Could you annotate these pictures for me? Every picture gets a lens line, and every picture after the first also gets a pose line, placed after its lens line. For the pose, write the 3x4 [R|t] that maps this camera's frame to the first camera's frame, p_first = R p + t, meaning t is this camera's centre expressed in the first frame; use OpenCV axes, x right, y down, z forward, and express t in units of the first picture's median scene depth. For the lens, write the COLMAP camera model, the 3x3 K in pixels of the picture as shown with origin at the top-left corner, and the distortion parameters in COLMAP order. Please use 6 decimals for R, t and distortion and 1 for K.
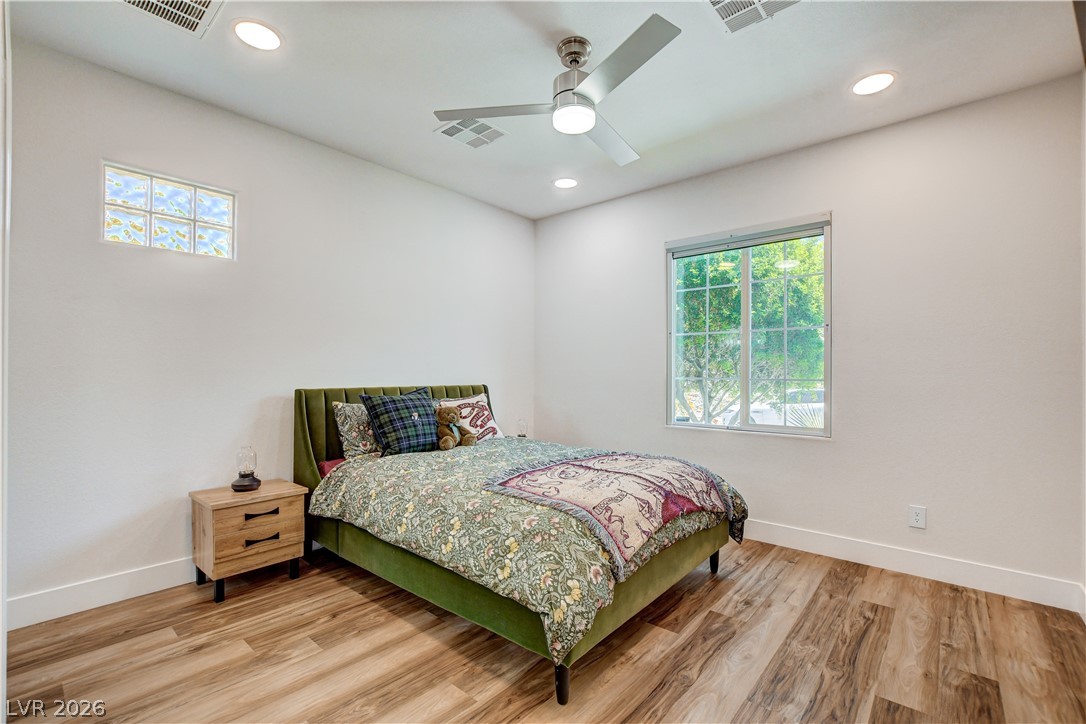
lens RADIAL K [[473.1, 0, 540.5], [0, 473.1, 365.3], [0, 0, 1]] dist [-0.024140, 0.001888]
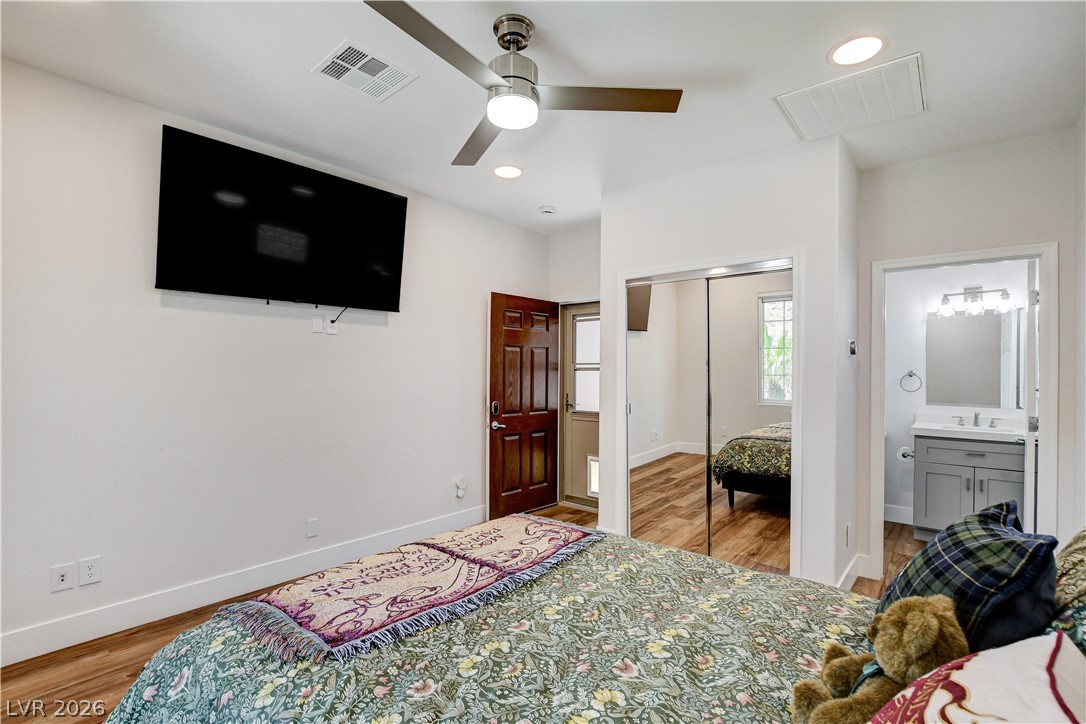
lens RADIAL K [[494.3, 0, 543.5], [0, 494.3, 371.8], [0, 0, 1]] dist [0.004298, 0.000373]
pose [[-0.999973, -0.006707, -0.002838, 0.006629], [-0.006667, 0.999882, -0.013867, -0.039432], [0.002930, -0.013847, -0.999900, 1.747978]]
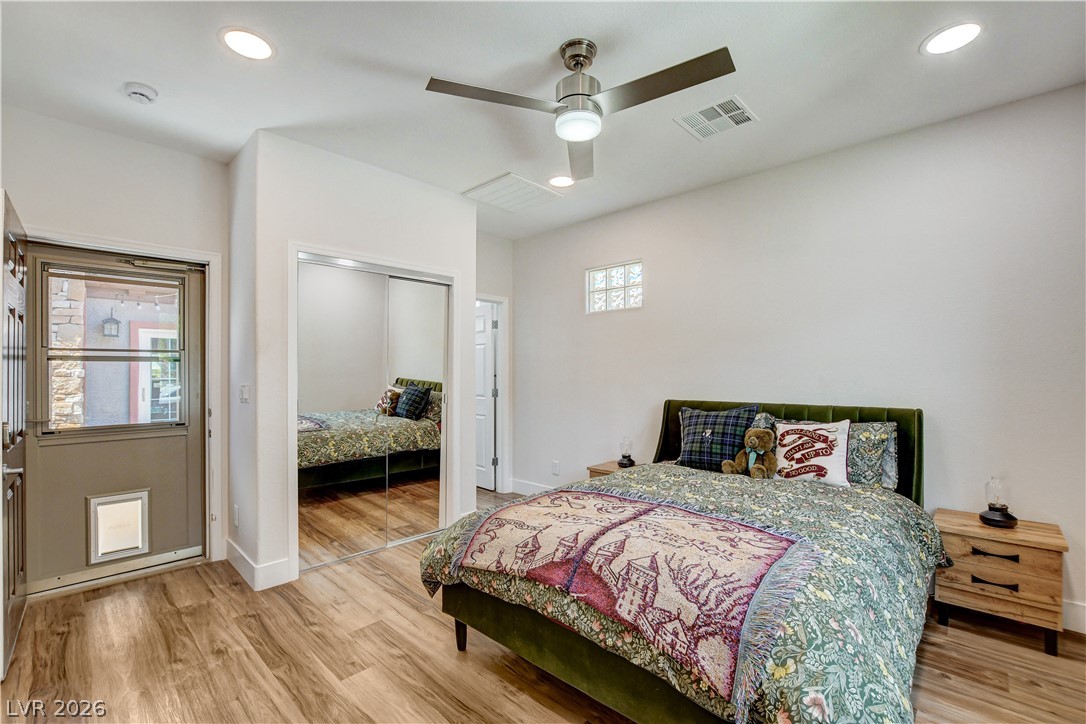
lens RADIAL K [[473.1, 0, 540.9], [0, 473.1, 368.6], [0, 0, 1]] dist [-0.024140, 0.001888]
pose [[-0.044325, -0.018003, -0.998855, 0.932568], [0.014850, 0.999715, -0.018677, -0.015579], [0.998907, -0.015661, -0.044045, 0.897809]]
